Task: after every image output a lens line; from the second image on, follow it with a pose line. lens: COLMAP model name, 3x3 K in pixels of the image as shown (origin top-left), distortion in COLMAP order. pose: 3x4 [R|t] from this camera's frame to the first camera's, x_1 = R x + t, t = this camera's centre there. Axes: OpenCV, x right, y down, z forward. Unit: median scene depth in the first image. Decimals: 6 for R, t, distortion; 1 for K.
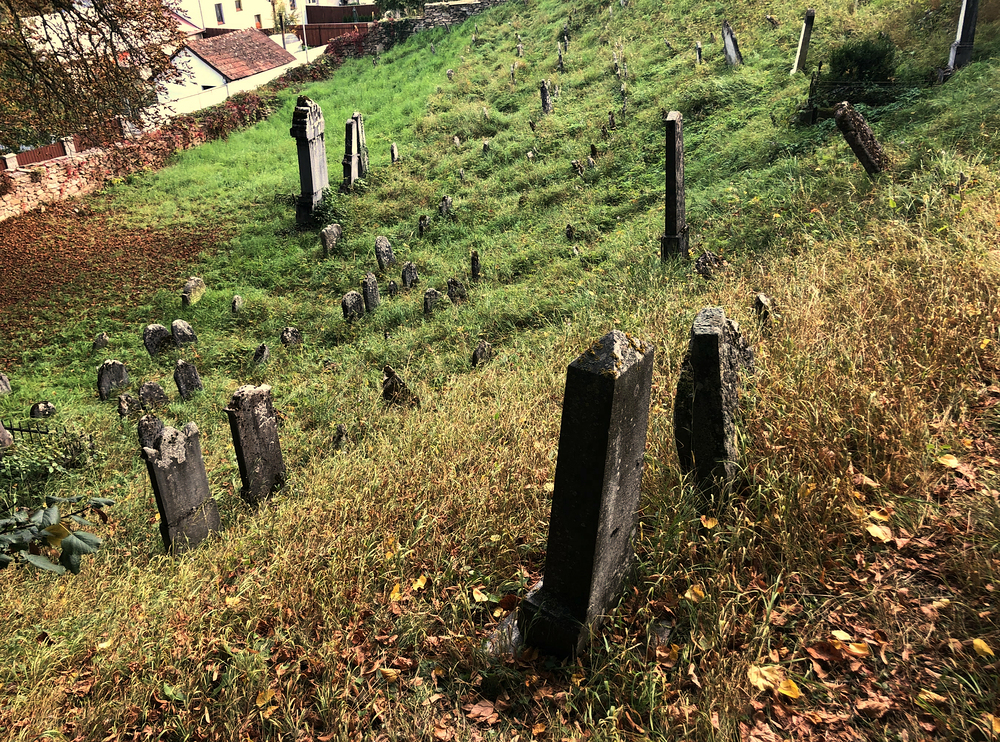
lens RADIAL K [[816.9, 0, 520.9], [0, 816.9, 373.5], [0, 0, 1]] dist [0.009124, -0.000624]
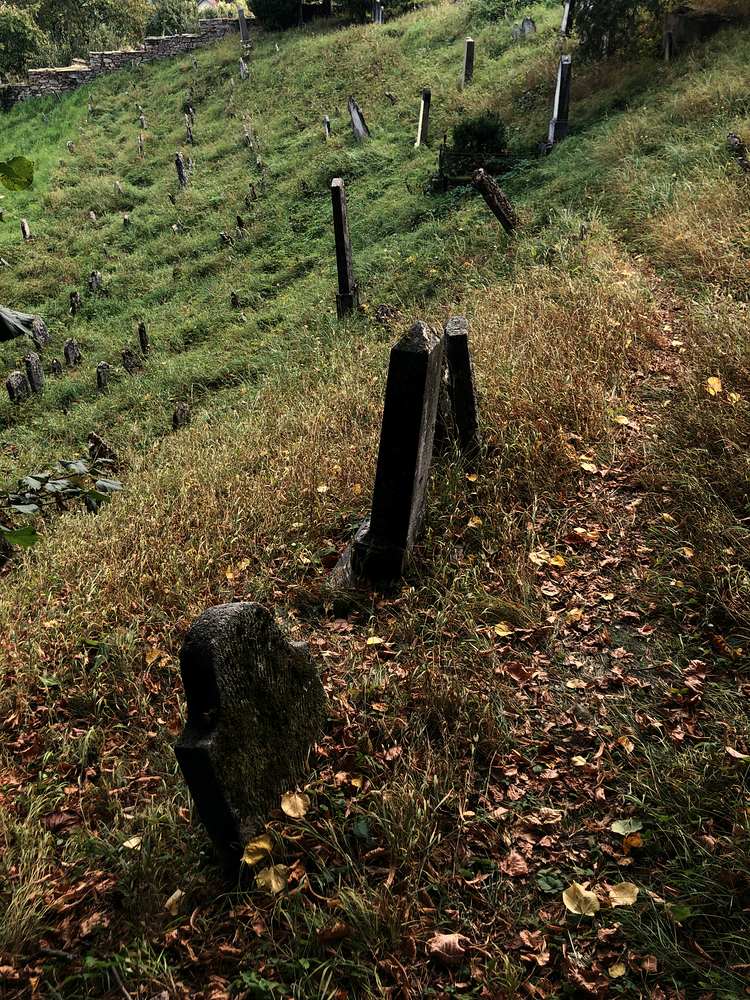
lens RADIAL K [[839.9, 0, 375.0], [0, 839.9, 500.0], [0, 0, 1]] dist [-0.009423, 0.043716]
pose [[0.955046, -0.111140, 0.274836, -0.083885], [0.099538, 0.993465, 0.055851, 0.035230], [-0.279247, -0.025983, 0.959868, -0.075215]]
